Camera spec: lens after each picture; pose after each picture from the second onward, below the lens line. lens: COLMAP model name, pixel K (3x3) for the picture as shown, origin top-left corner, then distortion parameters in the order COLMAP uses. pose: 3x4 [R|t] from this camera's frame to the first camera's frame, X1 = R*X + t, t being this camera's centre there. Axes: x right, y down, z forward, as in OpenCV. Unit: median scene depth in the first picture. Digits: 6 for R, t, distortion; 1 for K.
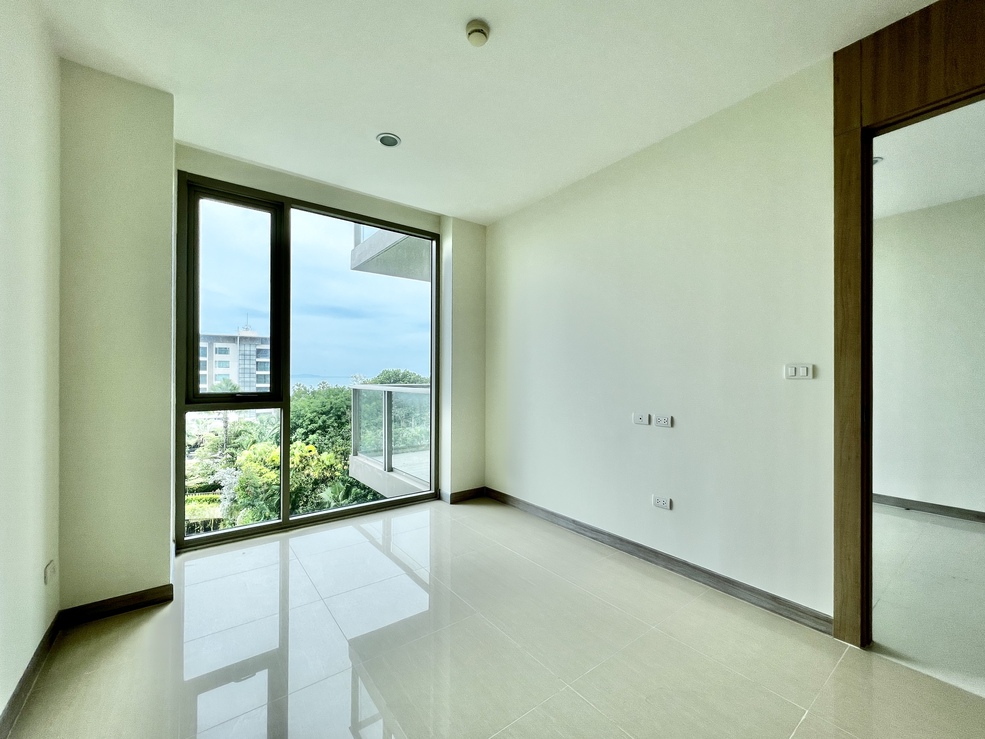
lens RADIAL K [[407.6, 0, 488.5], [0, 407.6, 368.3], [0, 0, 1]] dist [-0.001519, -0.000091]
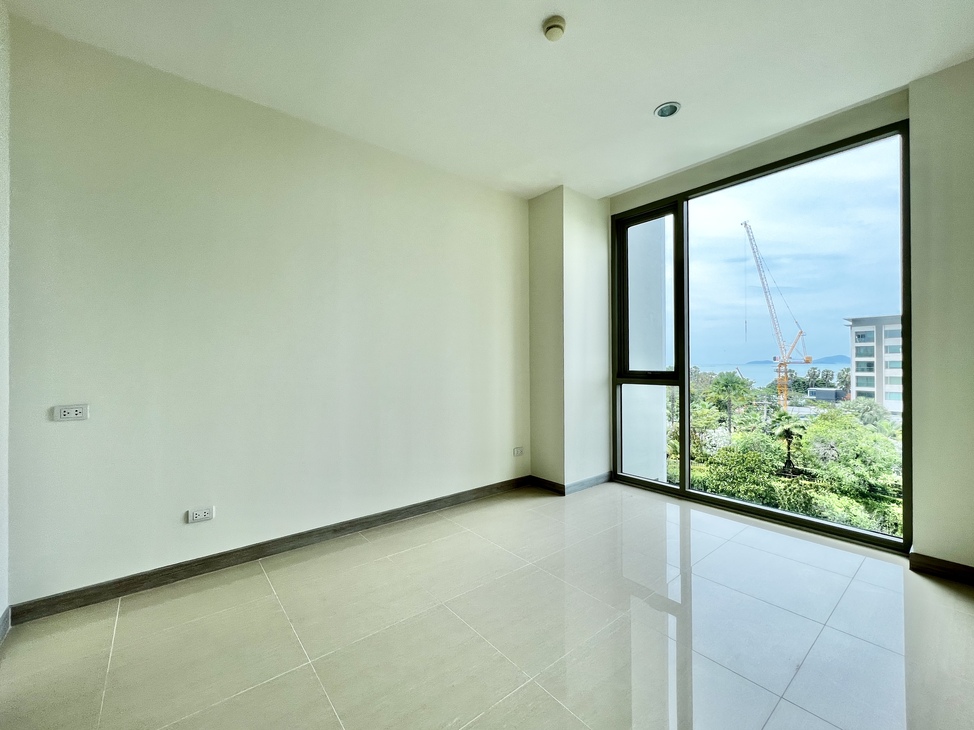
lens RADIAL K [[403.0, 0, 483.0], [0, 403.0, 363.9], [0, 0, 1]] dist [-0.001519, -0.000091]
pose [[0.036435, -0.000883, -0.999336, 0.597308], [0.021232, 0.999775, -0.000109, 0.025129], [0.999110, -0.021214, 0.036446, 0.449755]]
